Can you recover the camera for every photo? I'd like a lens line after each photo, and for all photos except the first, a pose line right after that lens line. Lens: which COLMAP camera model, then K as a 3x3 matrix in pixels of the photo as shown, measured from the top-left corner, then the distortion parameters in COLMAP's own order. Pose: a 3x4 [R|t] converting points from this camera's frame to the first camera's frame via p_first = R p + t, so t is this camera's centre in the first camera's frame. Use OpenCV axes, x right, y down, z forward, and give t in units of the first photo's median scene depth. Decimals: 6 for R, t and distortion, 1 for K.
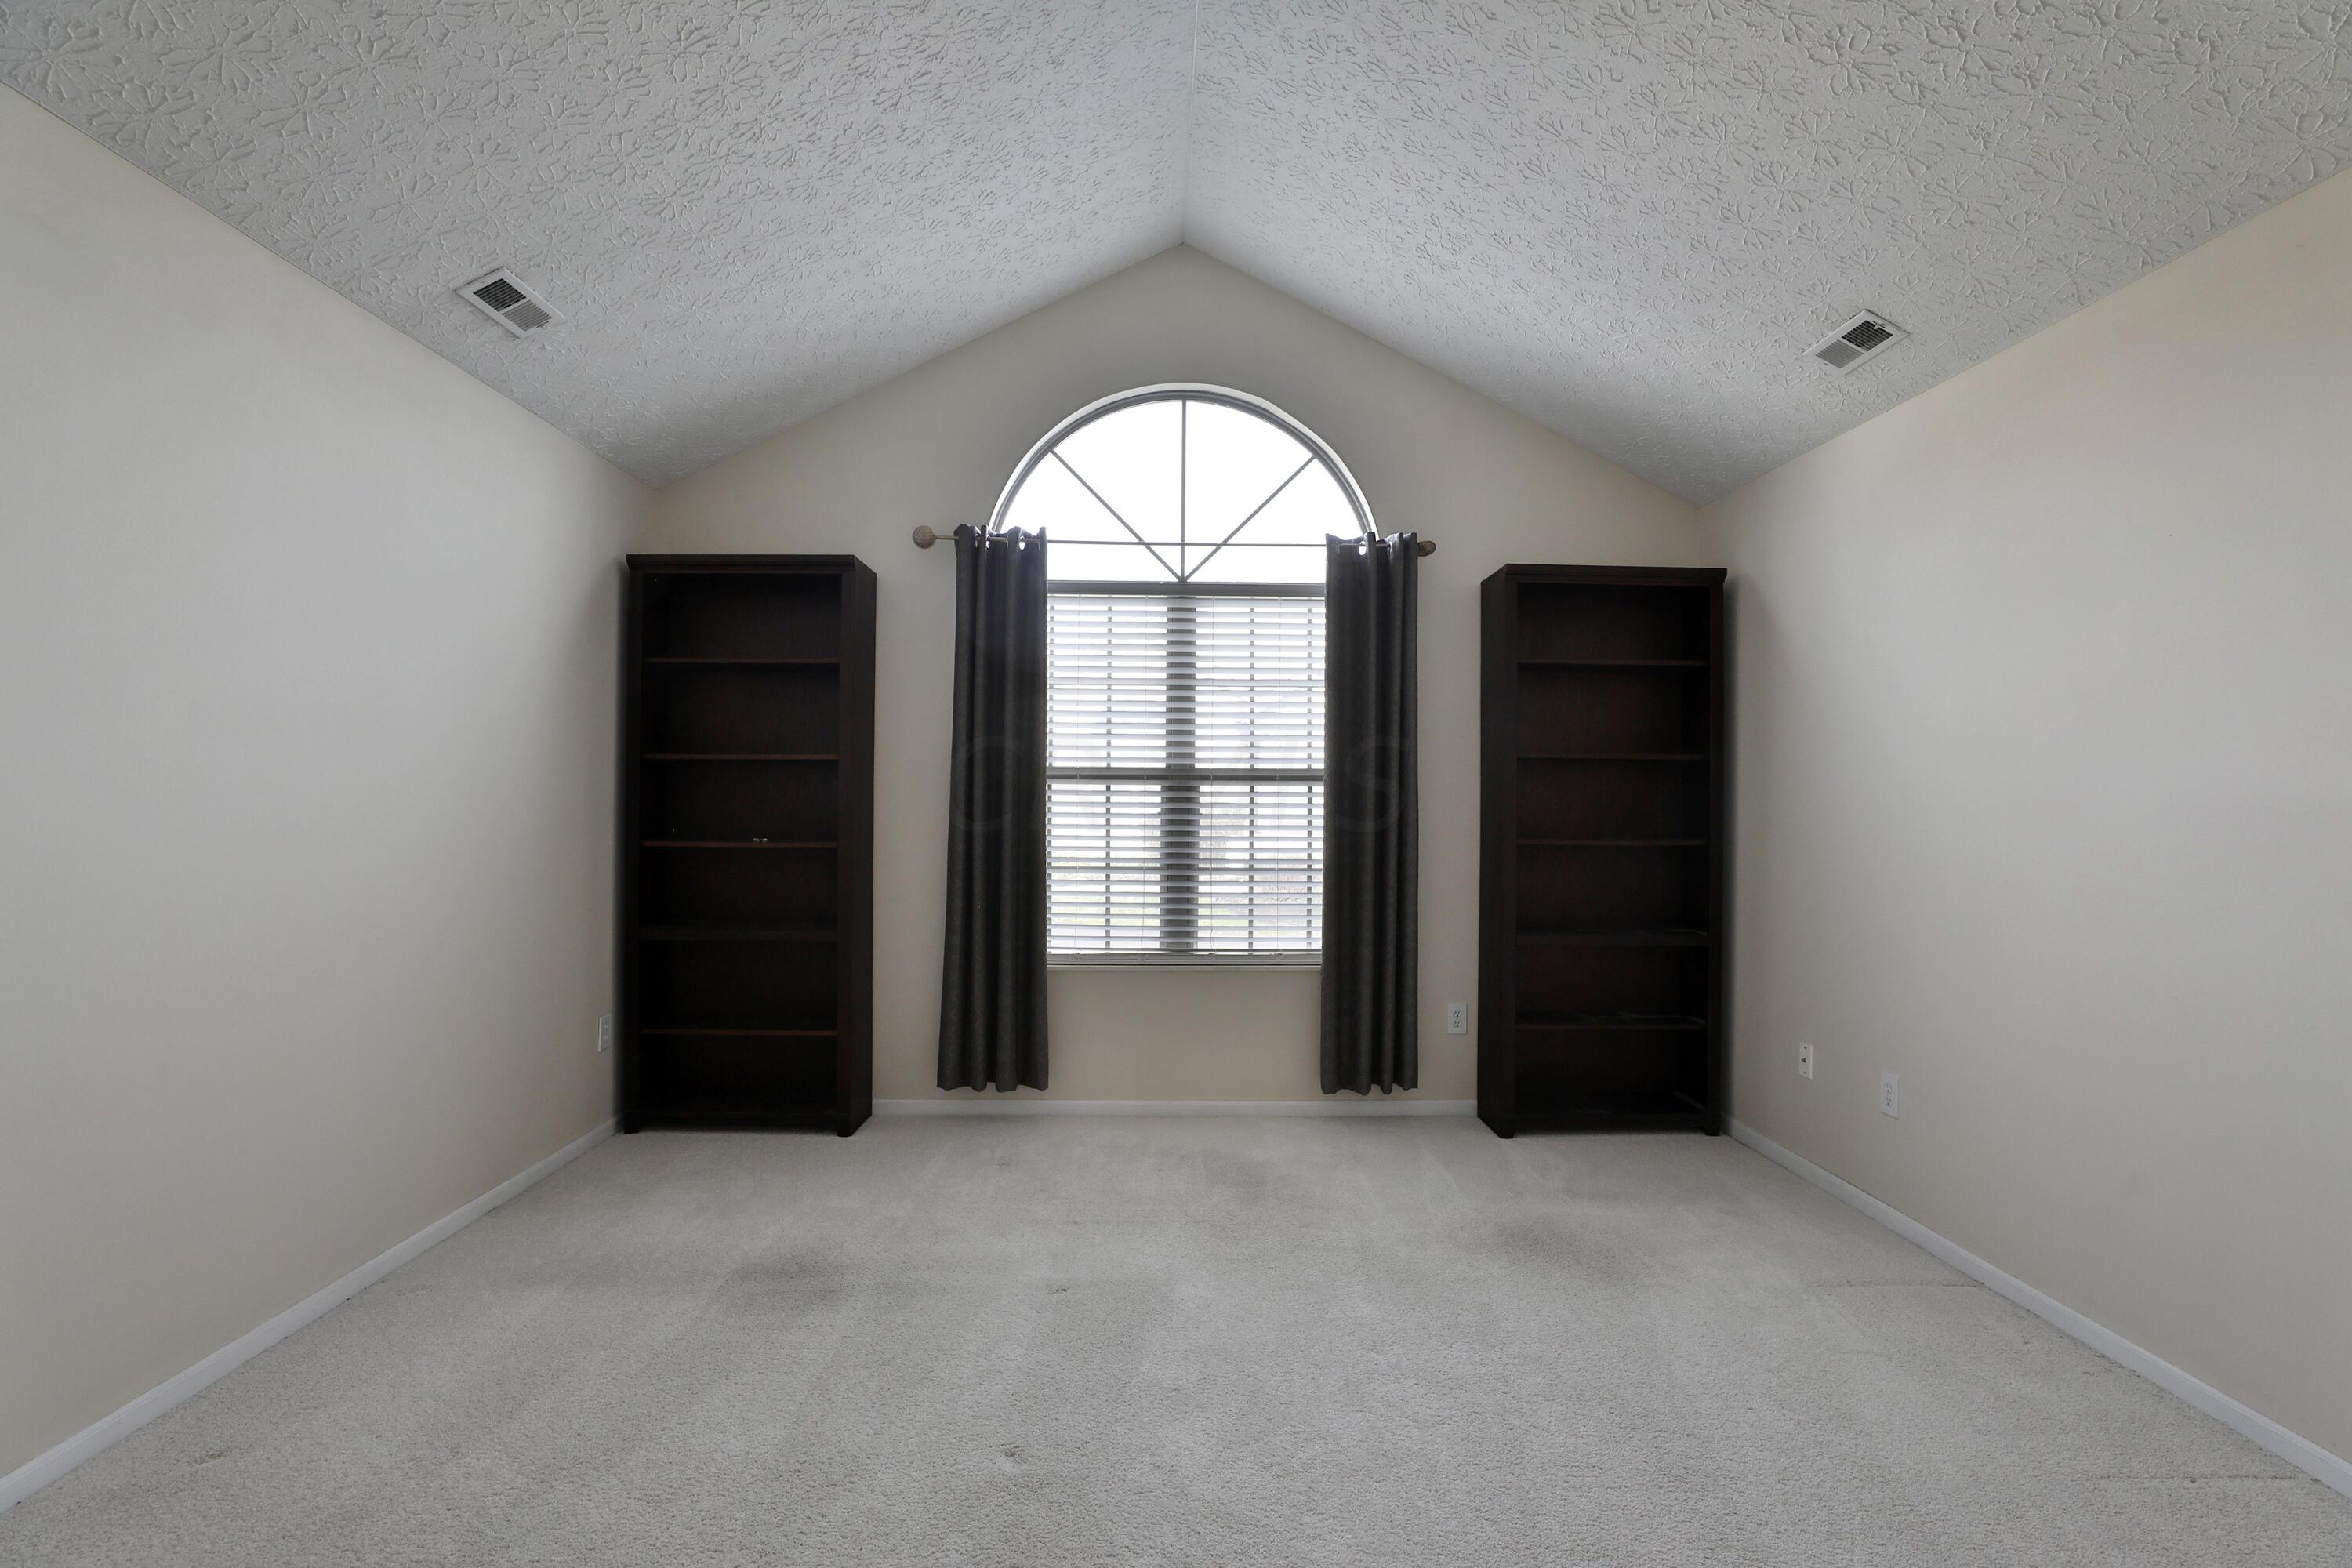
lens RADIAL K [[1111.9, 0, 1176.3], [0, 1111.9, 797.5], [0, 0, 1]] dist [-0.025126, 0.000295]
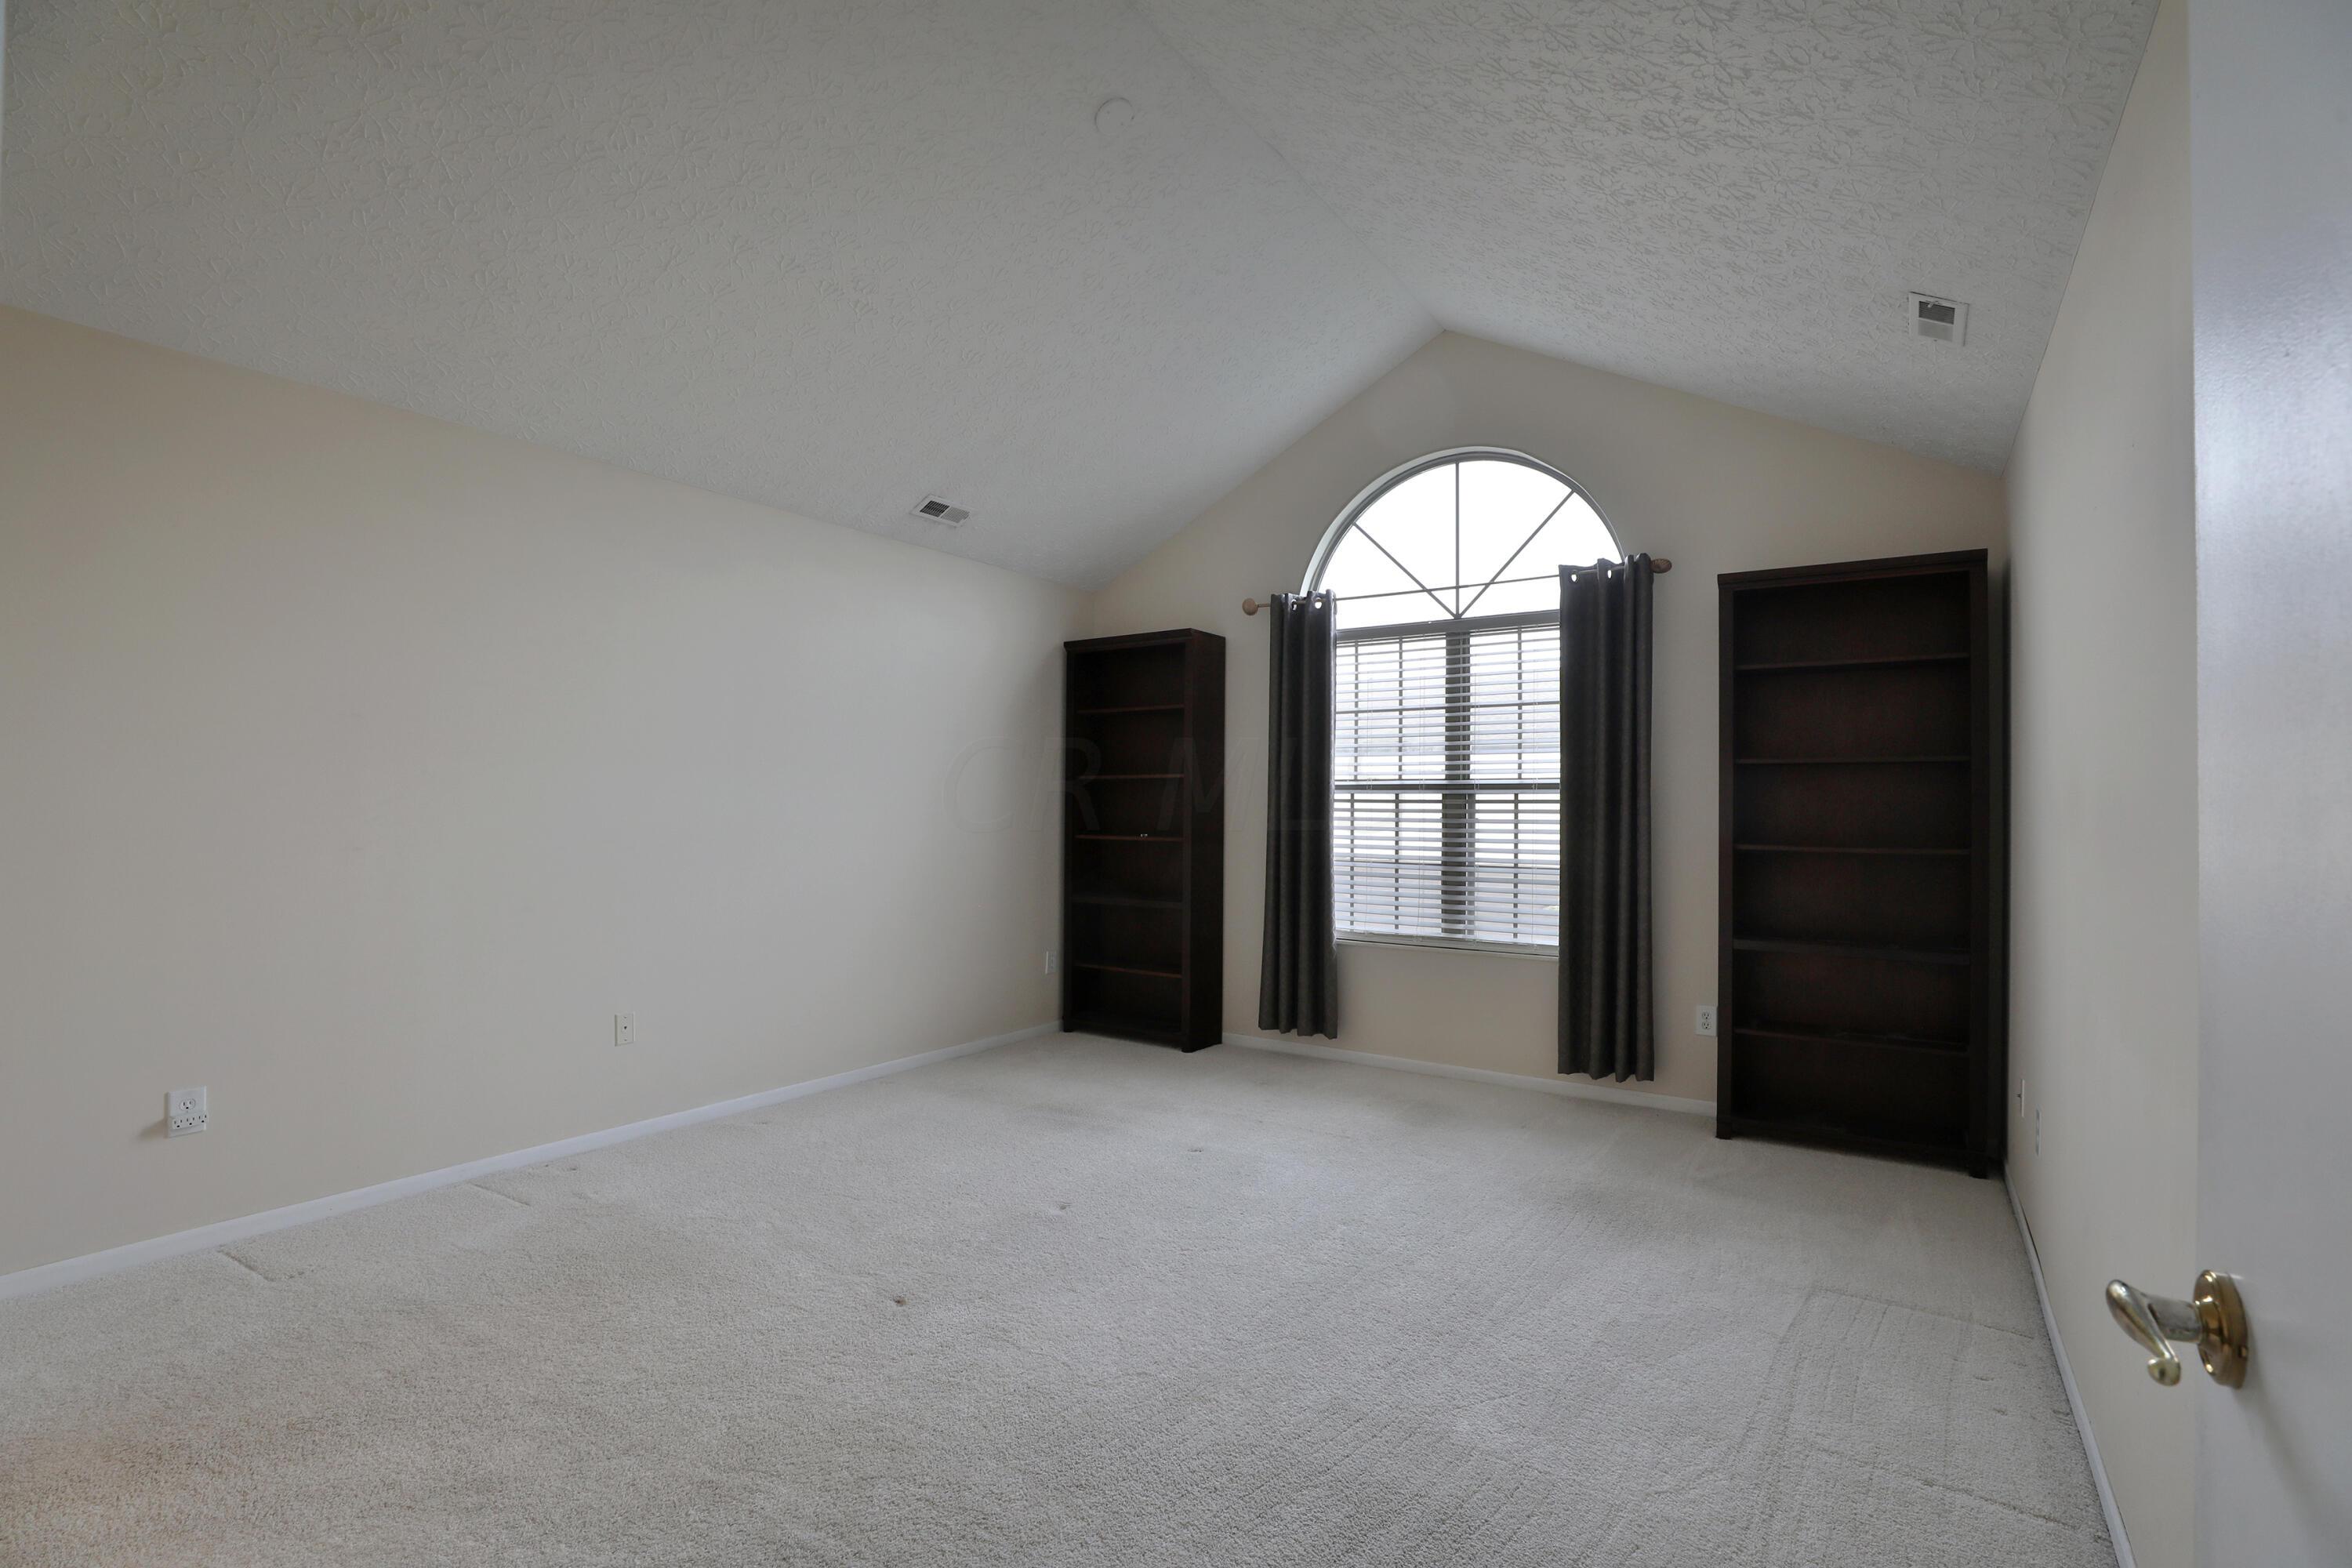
lens RADIAL K [[1097.2, 0, 1181.0], [0, 1097.2, 794.4], [0, 0, 1]] dist [-0.030821, 0.010993]
pose [[0.808492, -0.008531, -0.588446, 0.465283], [-0.002516, 0.999836, -0.017953, 0.011020], [0.588502, 0.015995, 0.808337, -0.097416]]
